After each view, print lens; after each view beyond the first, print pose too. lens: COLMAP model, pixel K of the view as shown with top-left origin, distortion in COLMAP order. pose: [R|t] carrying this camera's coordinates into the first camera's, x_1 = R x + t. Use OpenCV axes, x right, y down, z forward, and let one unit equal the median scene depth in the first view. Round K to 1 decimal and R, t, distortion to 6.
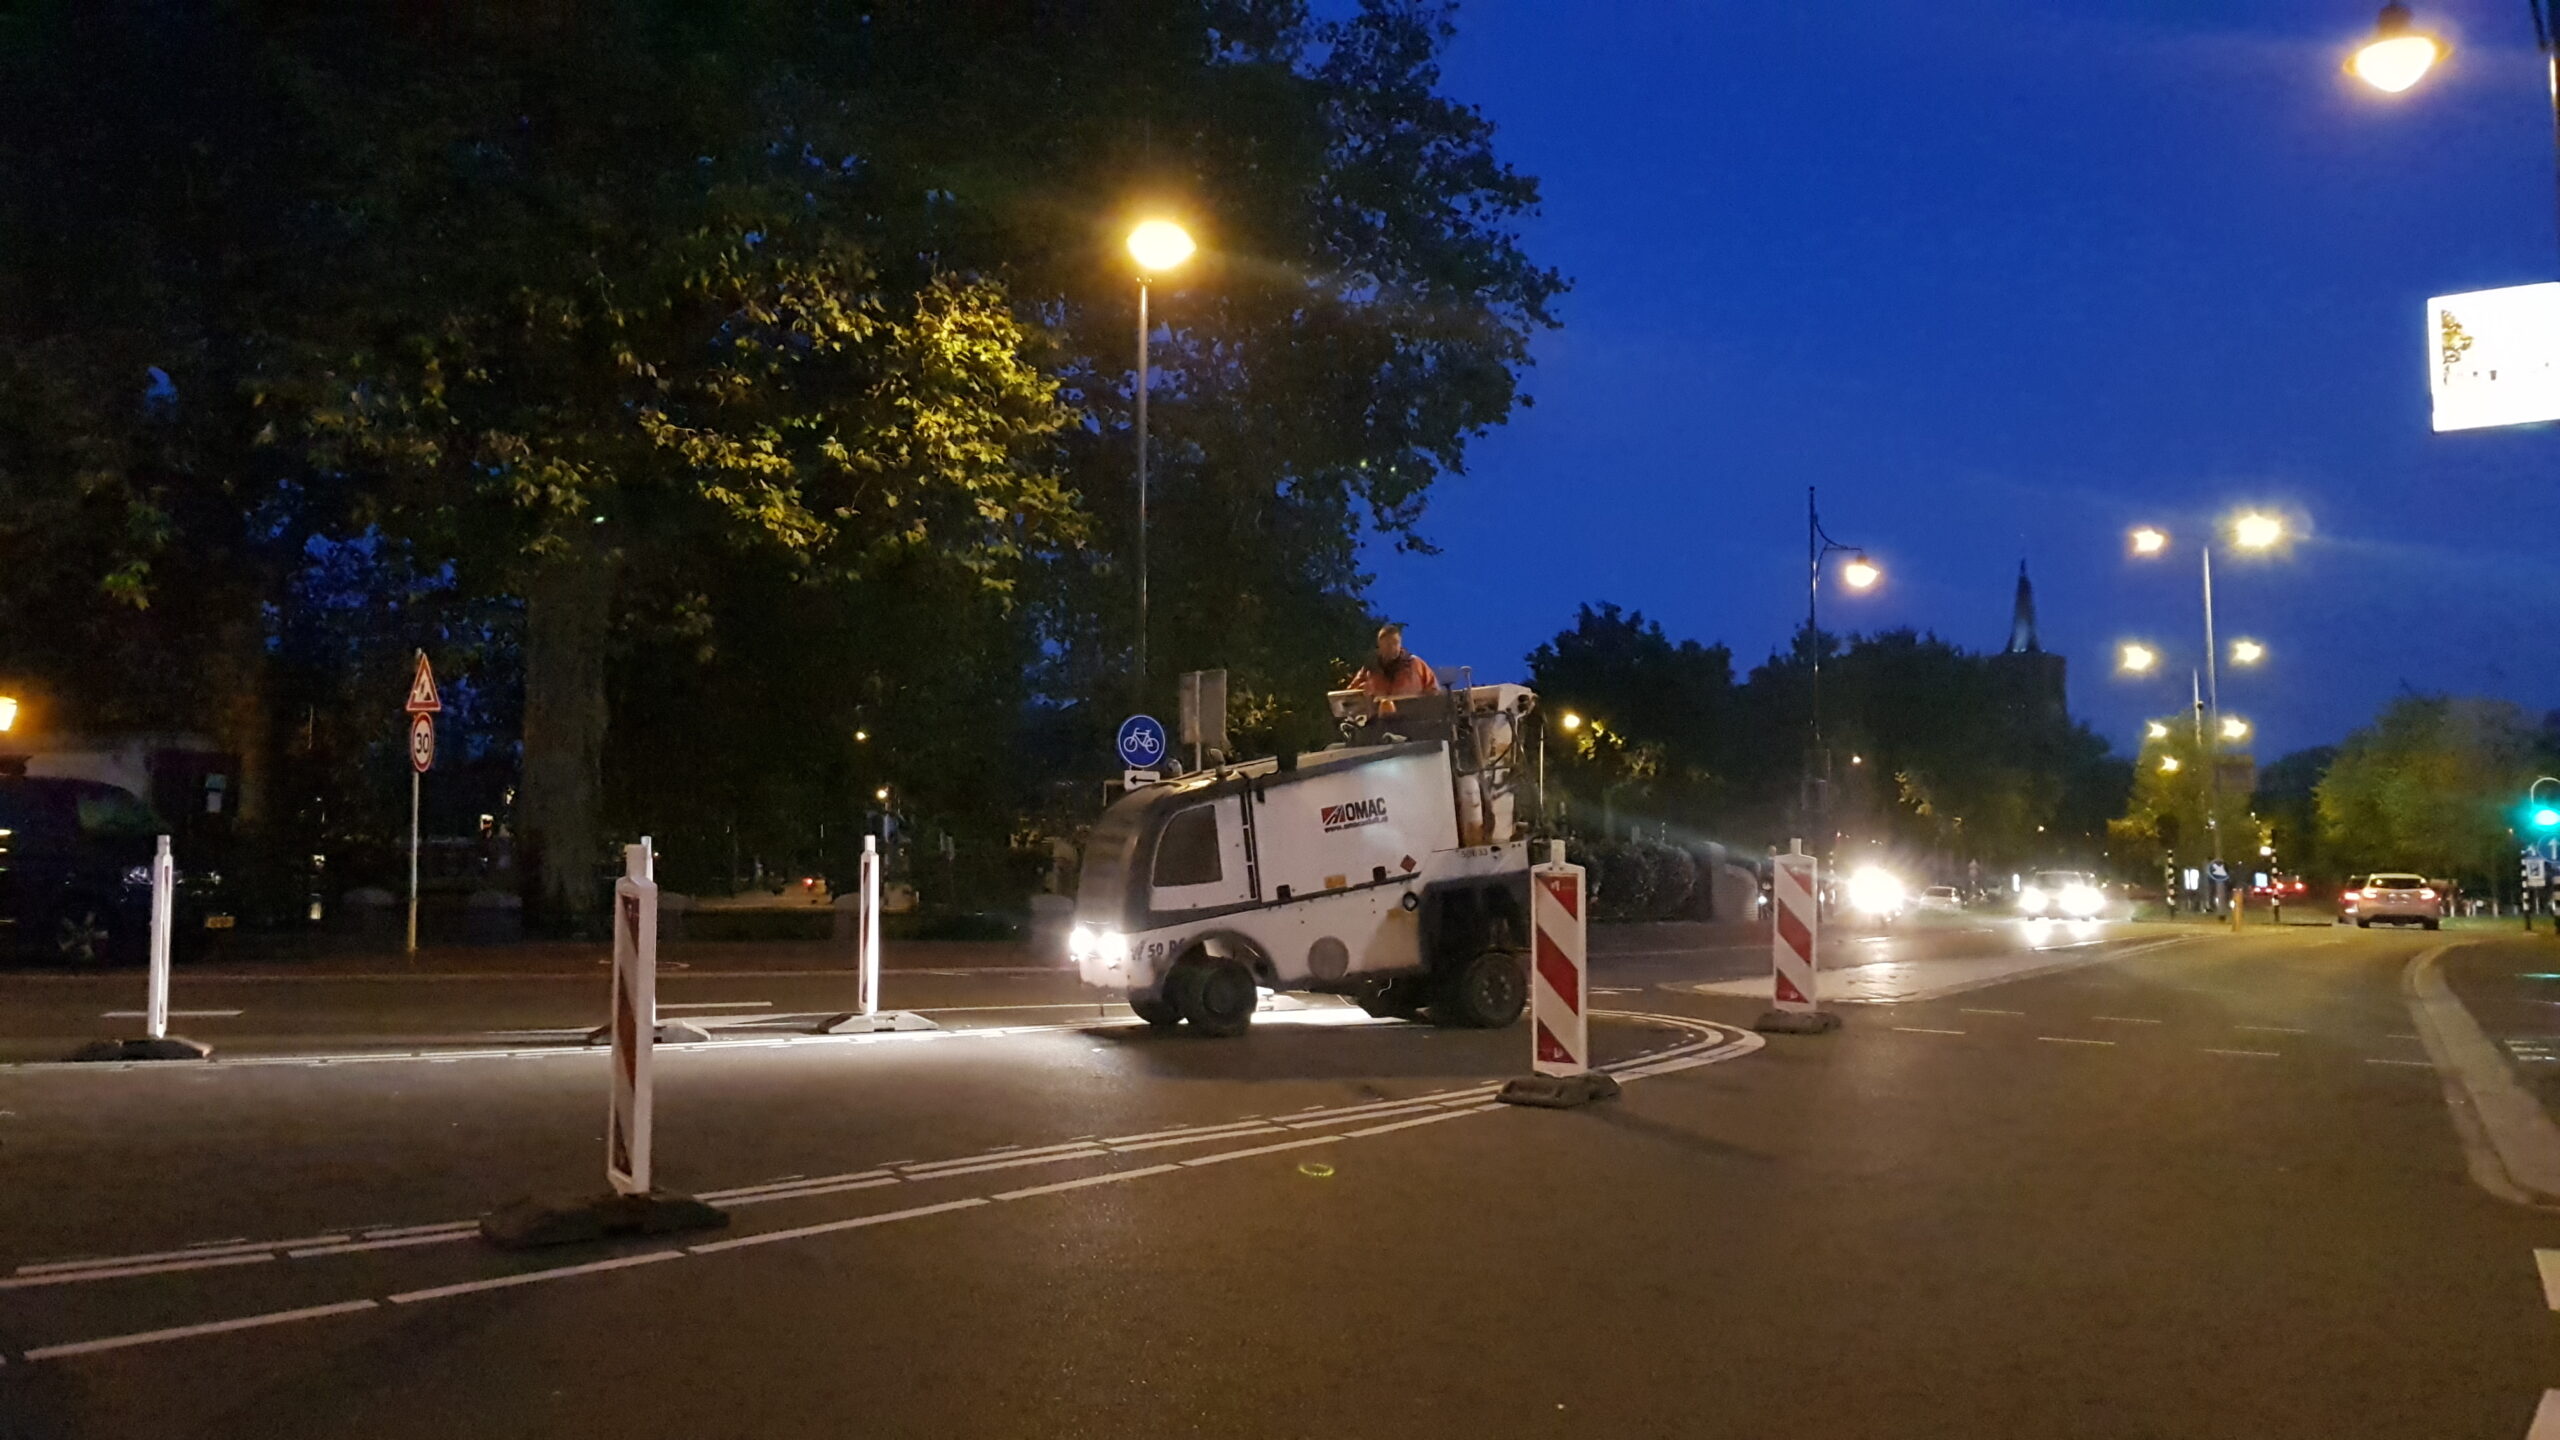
lens RADIAL K [[1973.4, 0, 1227.2], [0, 1973.4, 699.2], [0, 0, 1]] dist [0.115264, -0.176322]
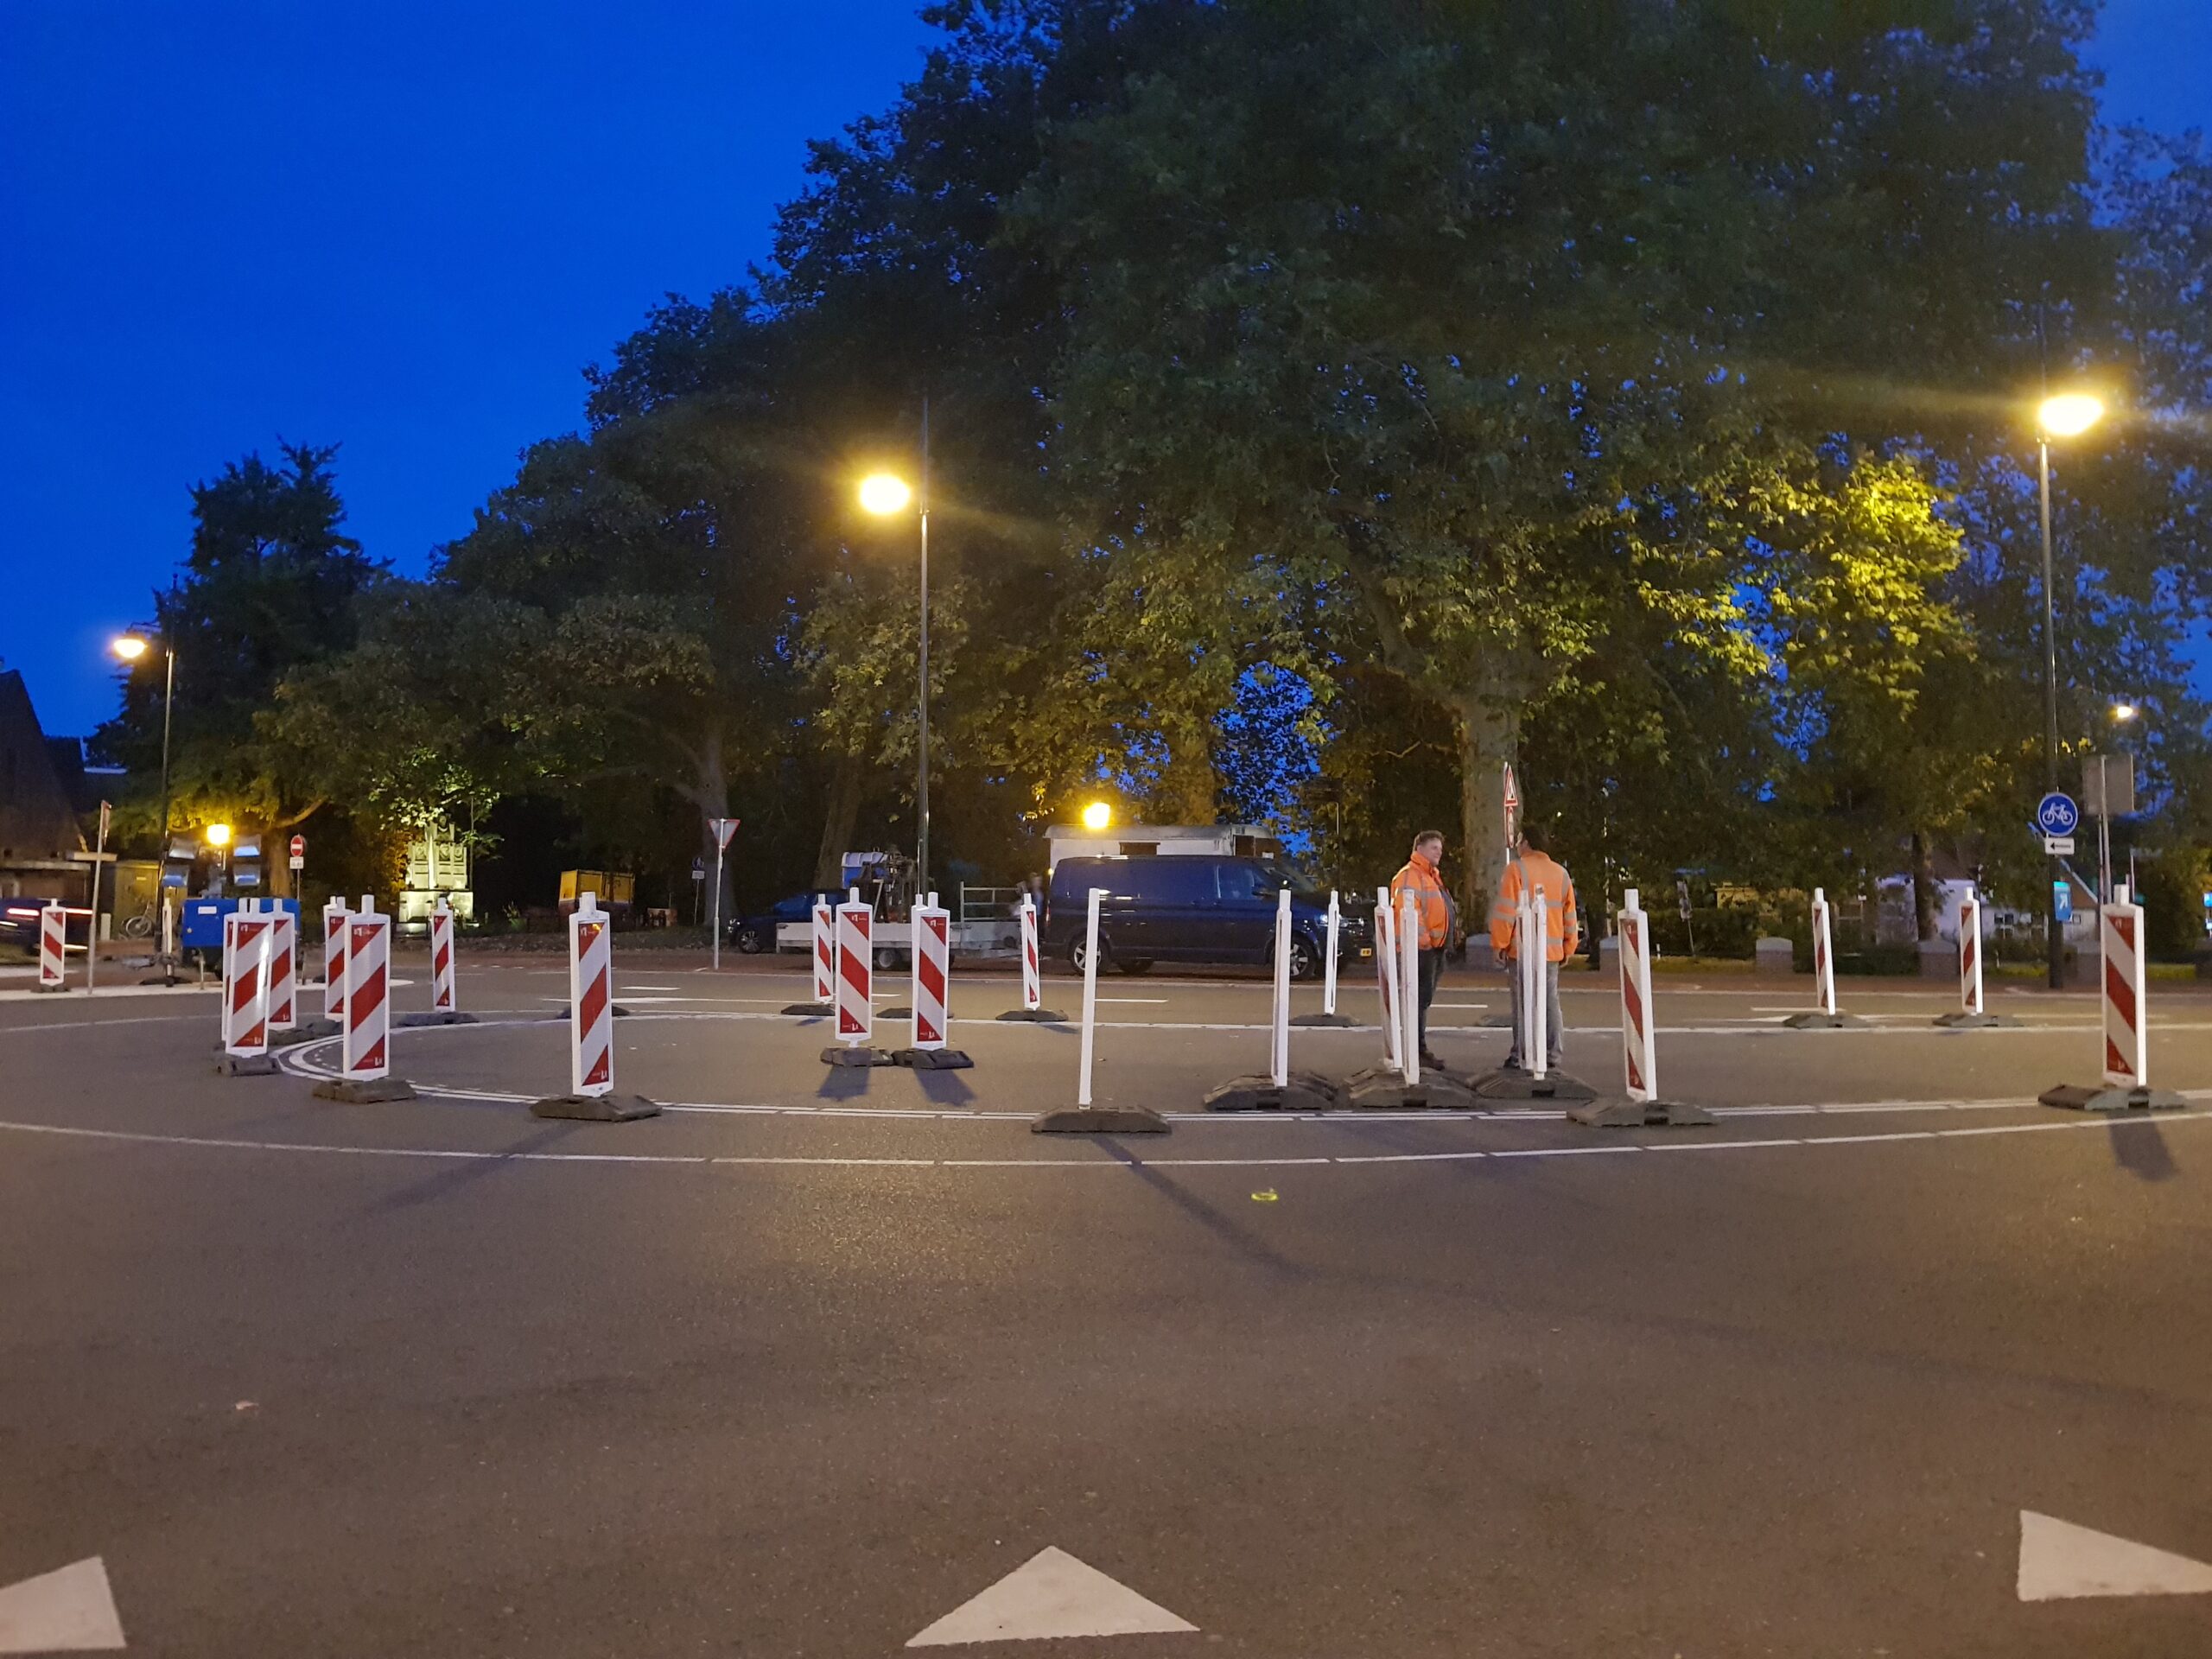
lens RADIAL K [[1727.7, 0, 1106.0], [0, 1727.7, 829.5], [0, 0, 1]] dist [0.002191, 0.003425]
pose [[0.917511, -0.022145, -0.397094, -0.153441], [0.033442, 0.999208, 0.021546, -0.012519], [0.396302, -0.033048, 0.917525, -0.222915]]
